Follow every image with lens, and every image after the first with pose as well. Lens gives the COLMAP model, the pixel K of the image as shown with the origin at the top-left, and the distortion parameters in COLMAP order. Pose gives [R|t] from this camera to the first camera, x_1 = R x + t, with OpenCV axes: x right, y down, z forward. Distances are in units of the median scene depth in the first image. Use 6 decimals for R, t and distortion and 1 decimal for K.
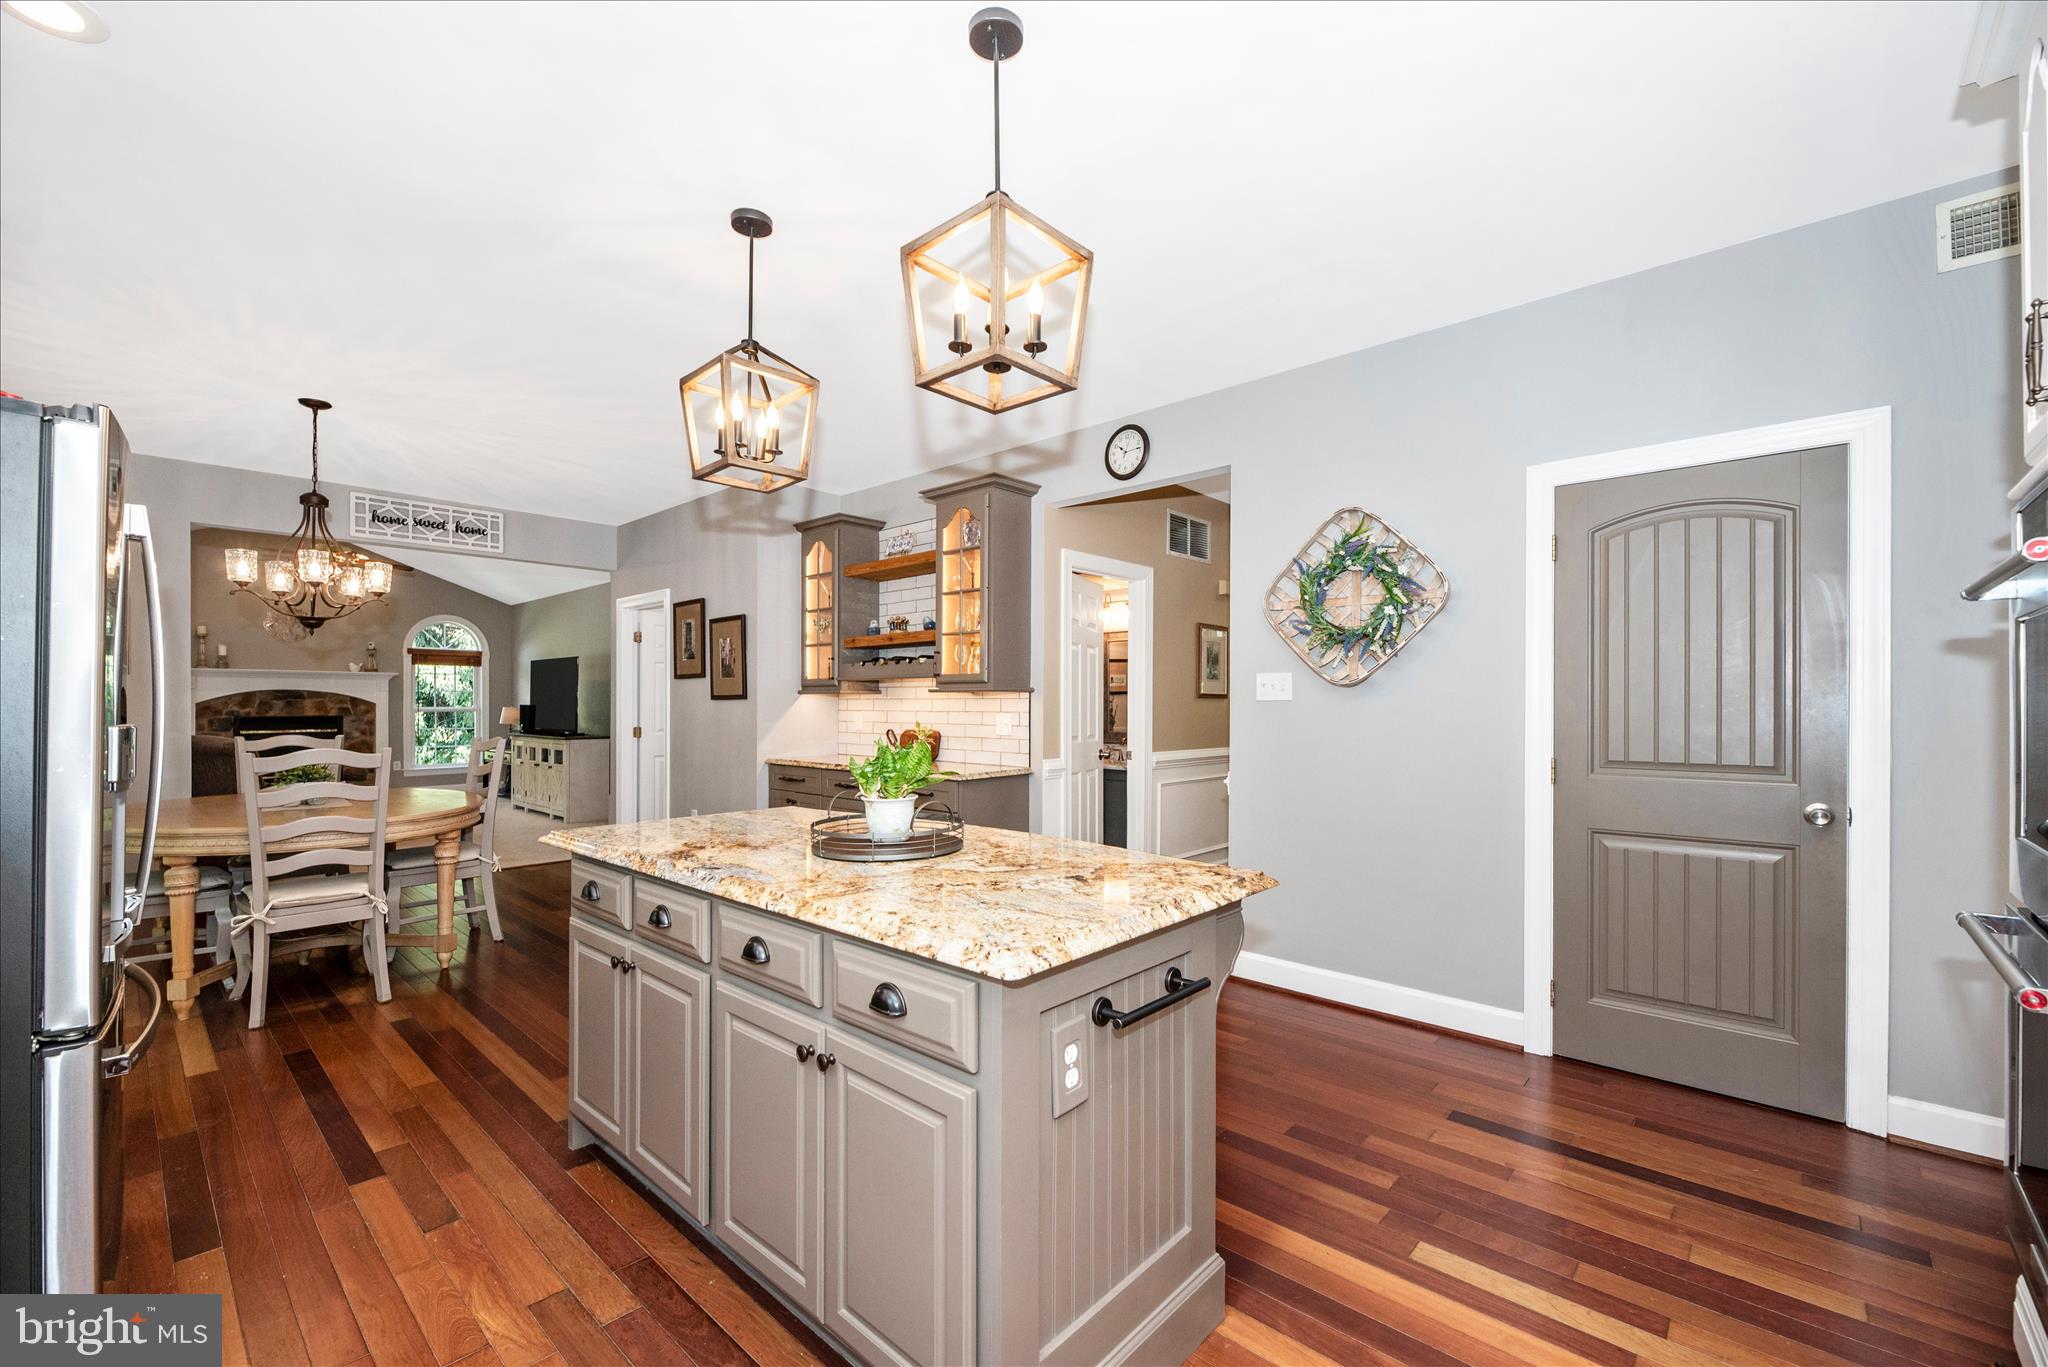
lens RADIAL K [[828.5, 0, 1042.2], [0, 828.5, 698.2], [0, 0, 1]] dist [0.002915, -0.003373]
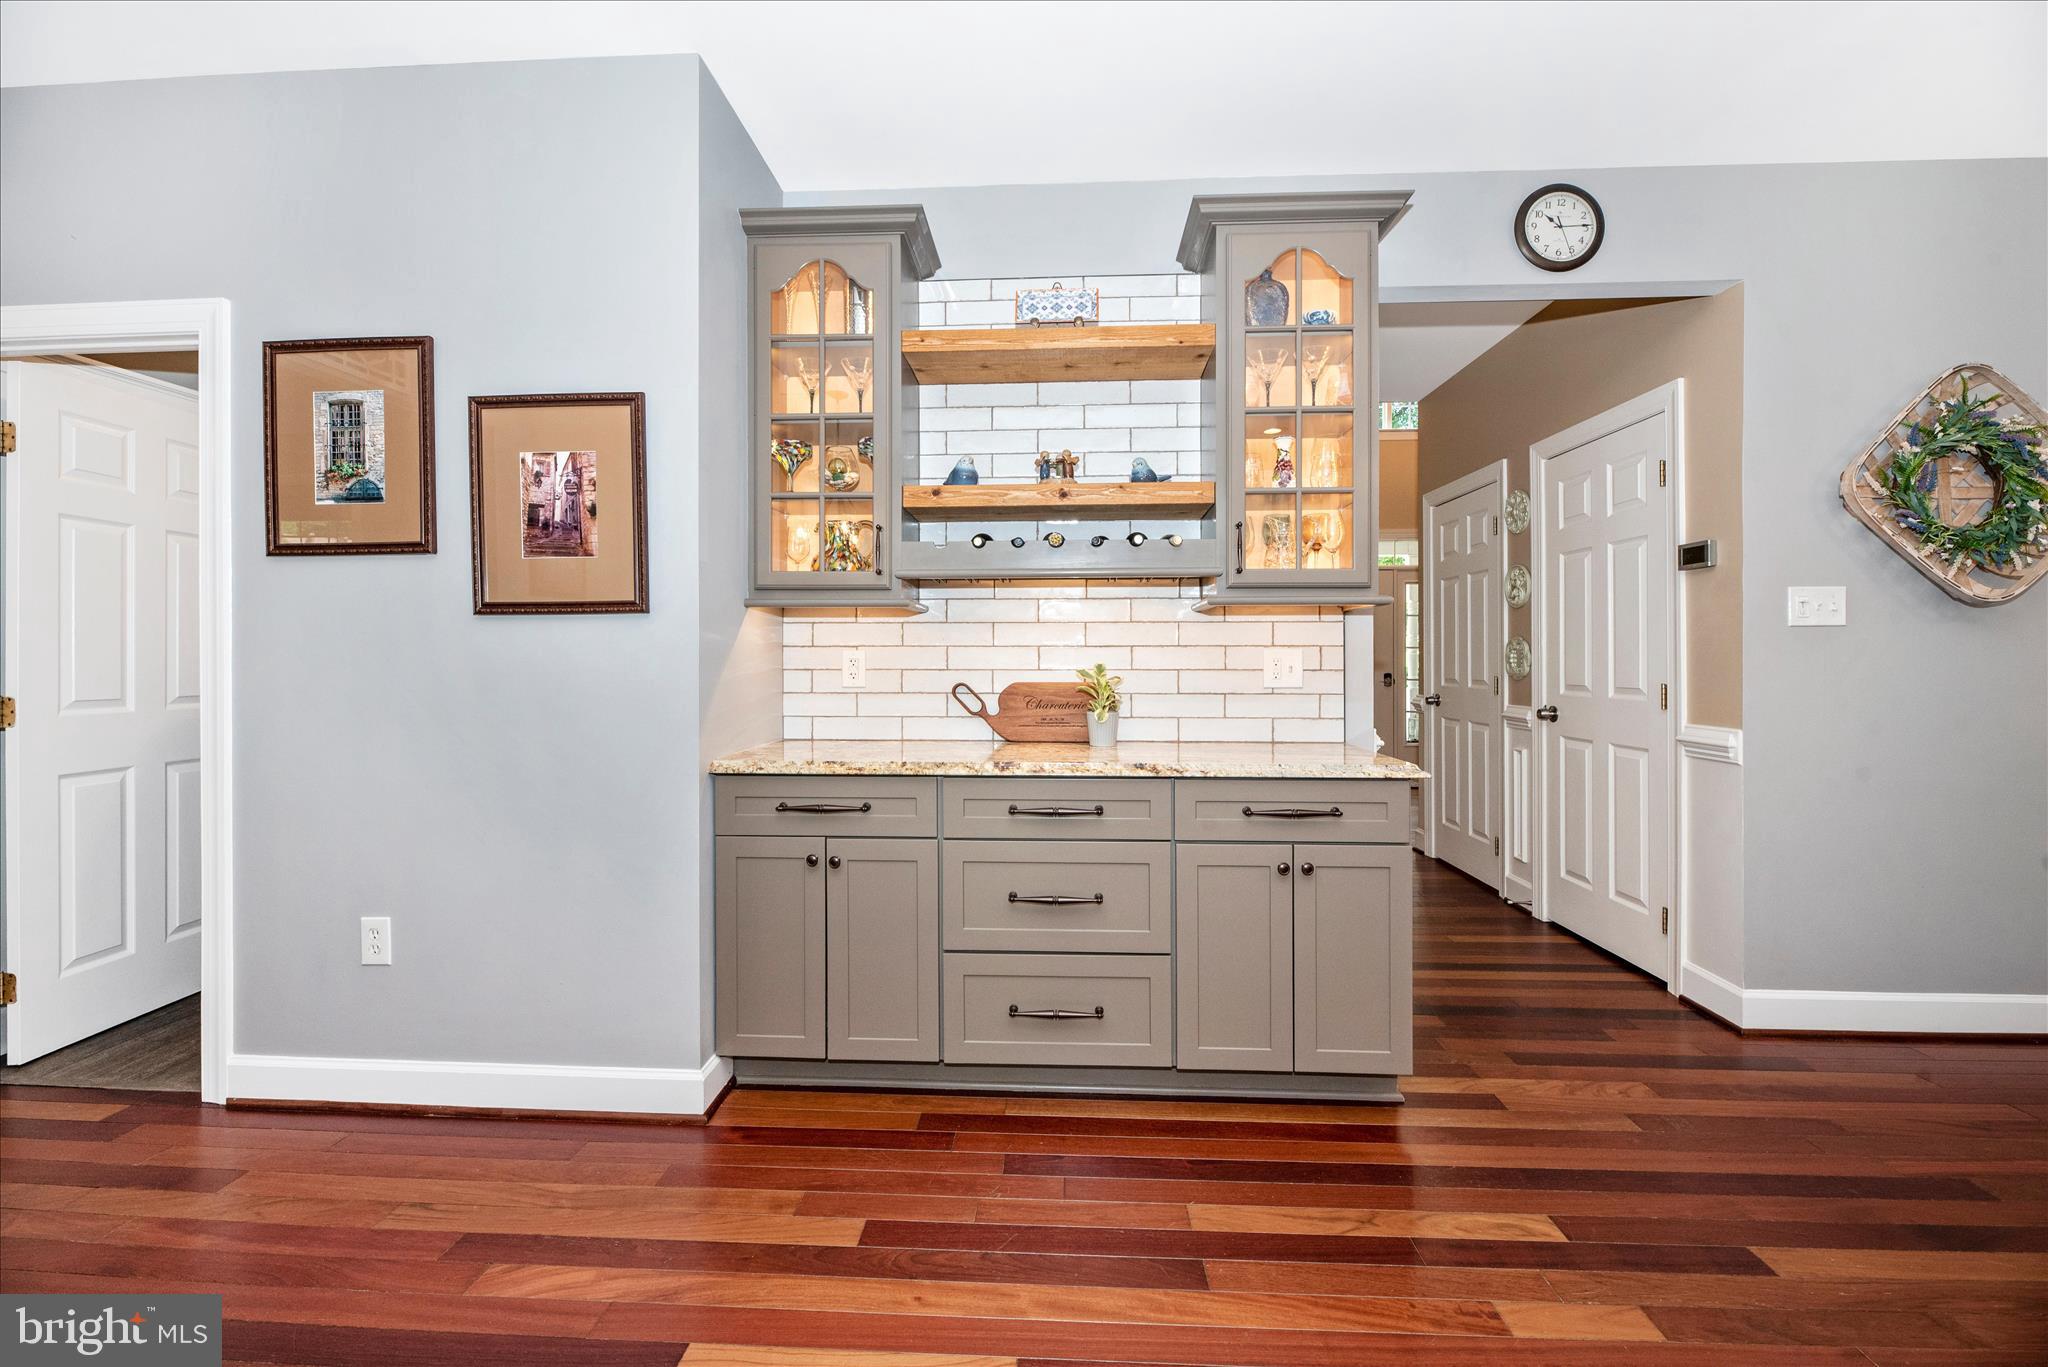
lens RADIAL K [[828.5, 0, 1023.9], [0, 828.5, 652.4], [0, 0, 1]] dist [0.002915, -0.003373]
pose [[0.783745, 0.005583, 0.621058, -0.679821], [-0.006017, 0.999981, -0.001397, 0.028731], [-0.621054, -0.002642, 0.783764, 0.866054]]
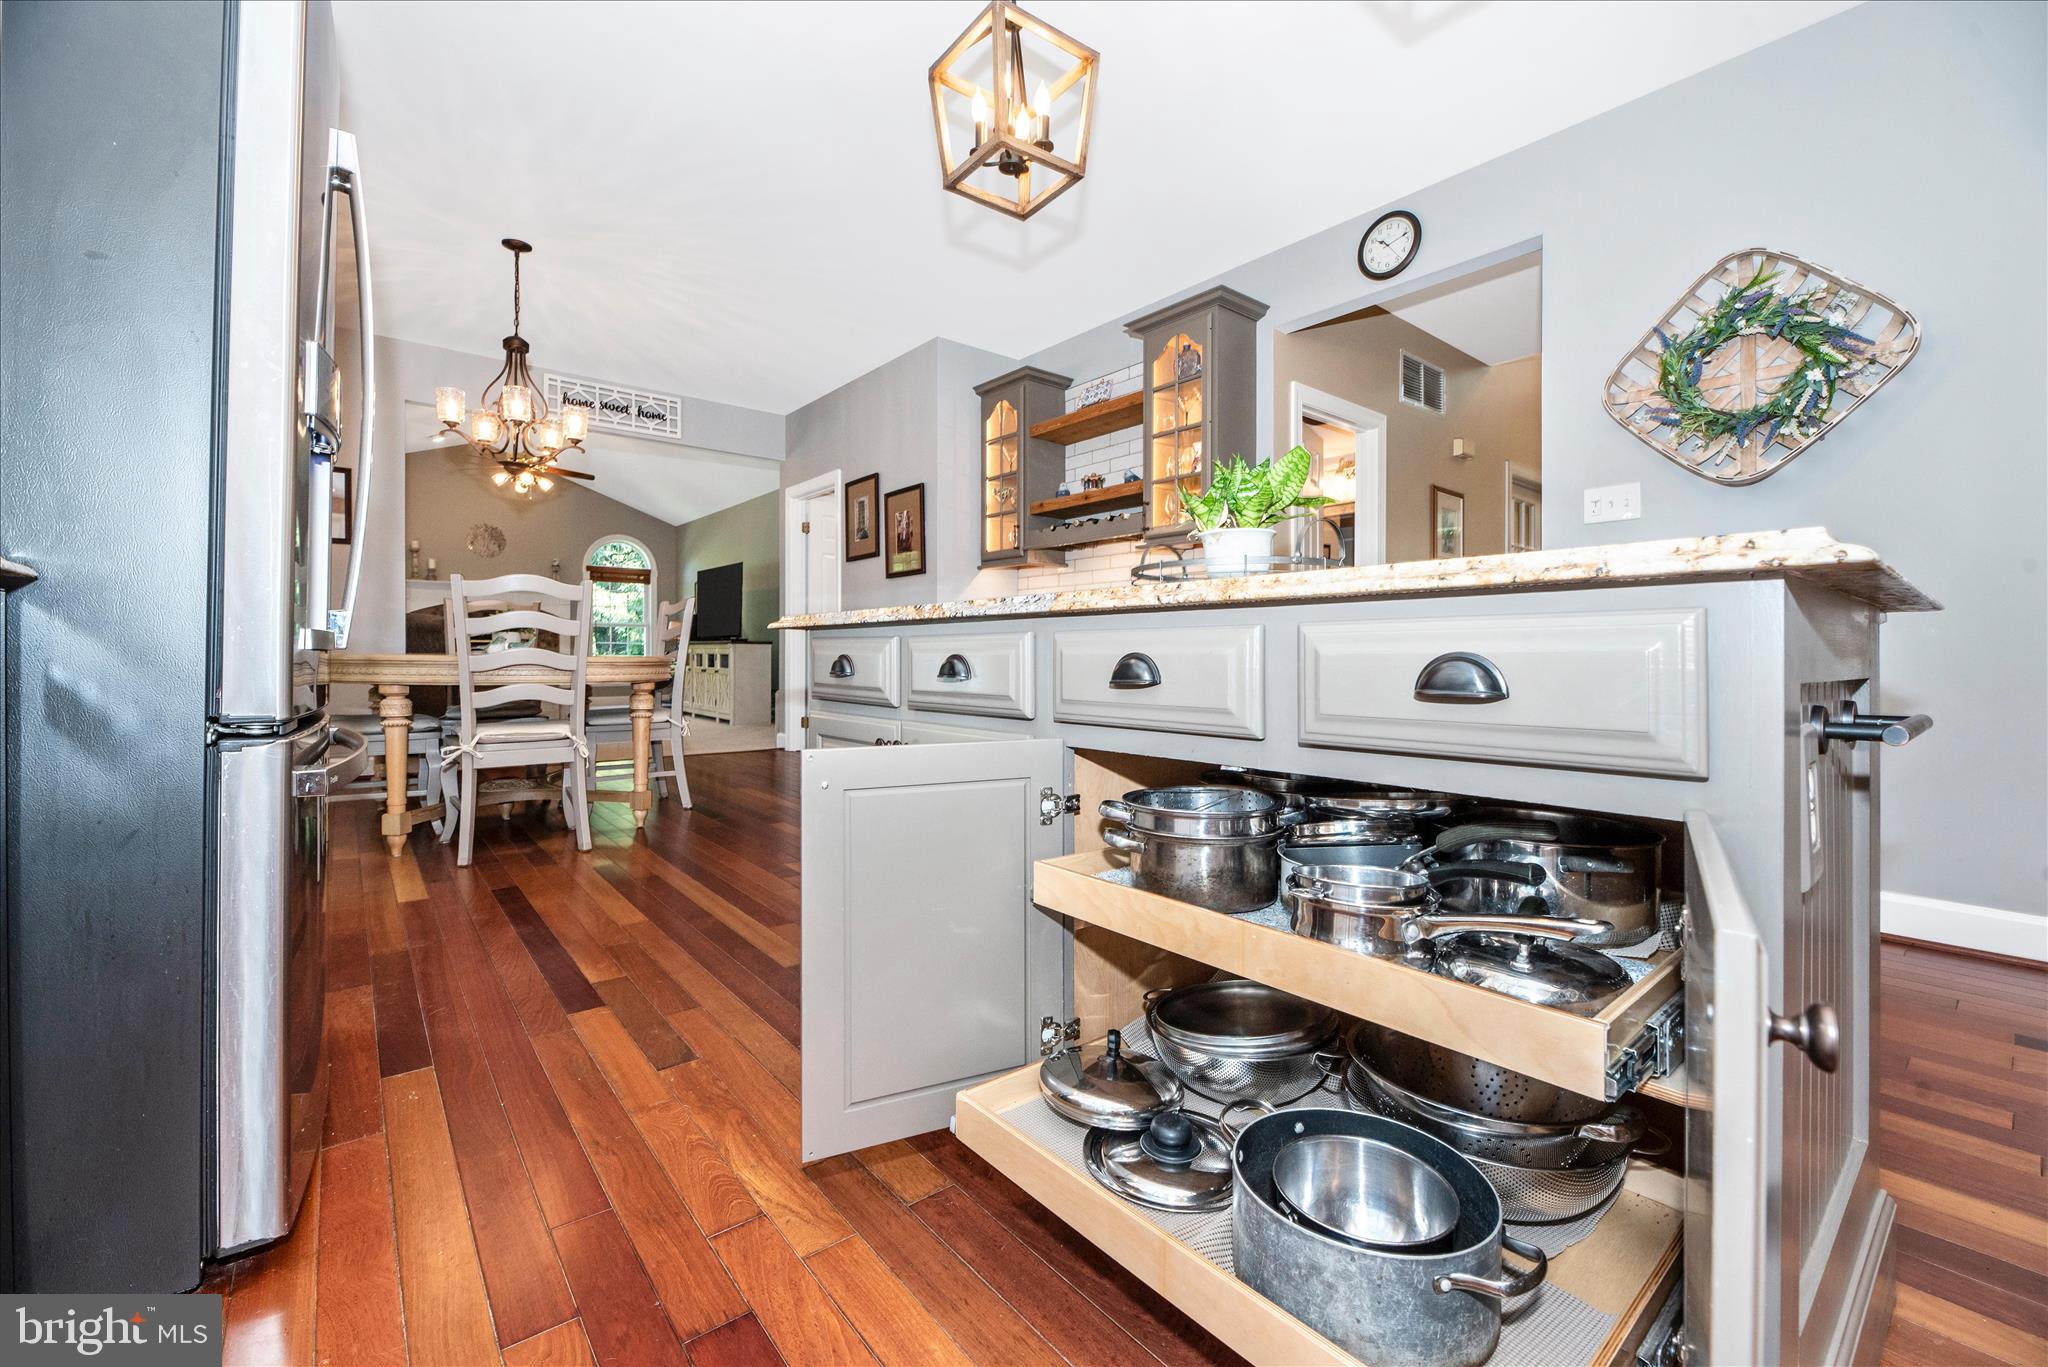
lens RADIAL K [[828.5, 0, 1031.8], [0, 828.5, 650.3], [0, 0, 1]] dist [0.002915, -0.003373]
pose [[0.988340, 0.004980, -0.152183, -0.140461], [-0.004307, 0.999979, 0.004752, 0.122284], [0.152204, -0.004041, 0.988341, 0.138755]]
